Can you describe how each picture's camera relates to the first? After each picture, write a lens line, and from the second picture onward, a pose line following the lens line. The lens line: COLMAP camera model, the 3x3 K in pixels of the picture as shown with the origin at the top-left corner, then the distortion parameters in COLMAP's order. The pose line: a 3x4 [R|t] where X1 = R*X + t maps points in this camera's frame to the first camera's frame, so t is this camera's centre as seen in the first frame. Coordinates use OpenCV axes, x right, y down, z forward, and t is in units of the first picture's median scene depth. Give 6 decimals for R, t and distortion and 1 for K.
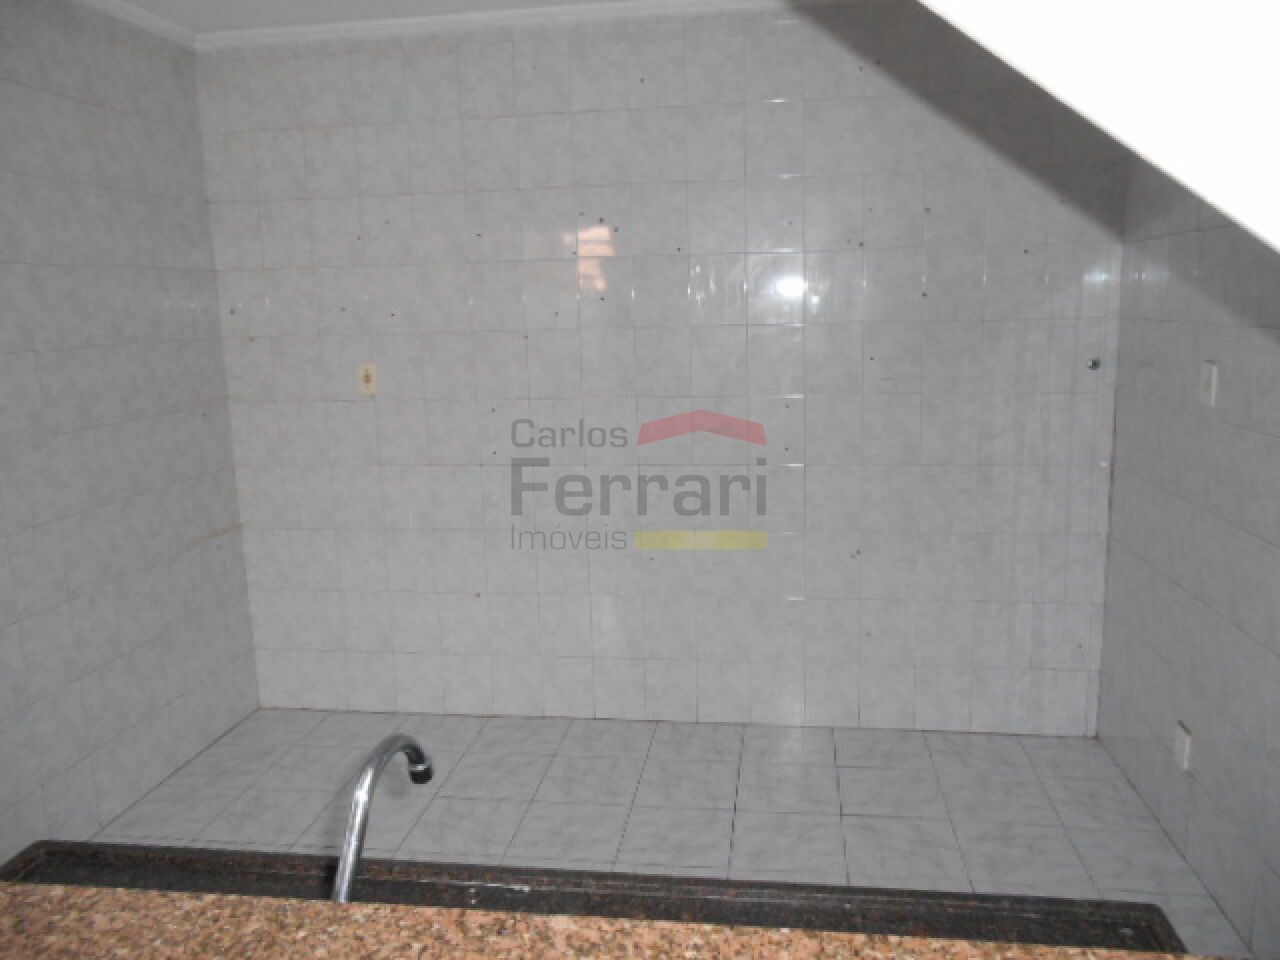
lens RADIAL K [[925.7, 0, 640.0], [0, 925.7, 480.0], [0, 0, 1]] dist [0.006258, 0.001914]
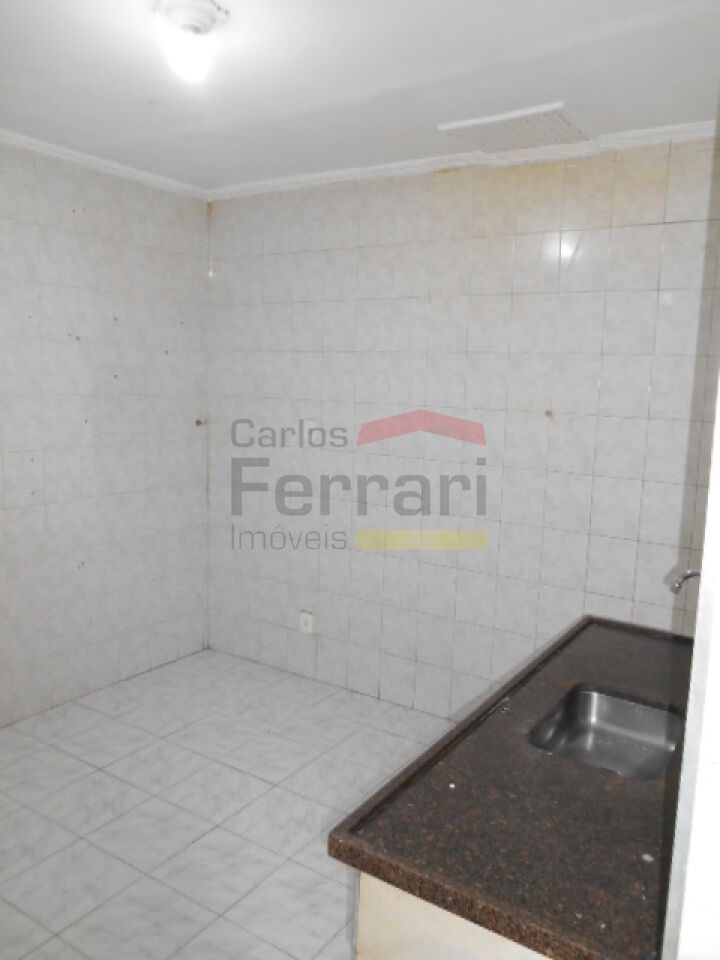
lens RADIAL K [[694.3, 0, 360.0], [0, 694.3, 480.0], [0, 0, 1]] dist [0.006258, 0.001914]
pose [[0.486967, -0.092469, 0.868512, -0.524661], [0.117022, 0.992322, 0.040038, -0.043406], [-0.865545, 0.082138, 0.494049, 0.165058]]
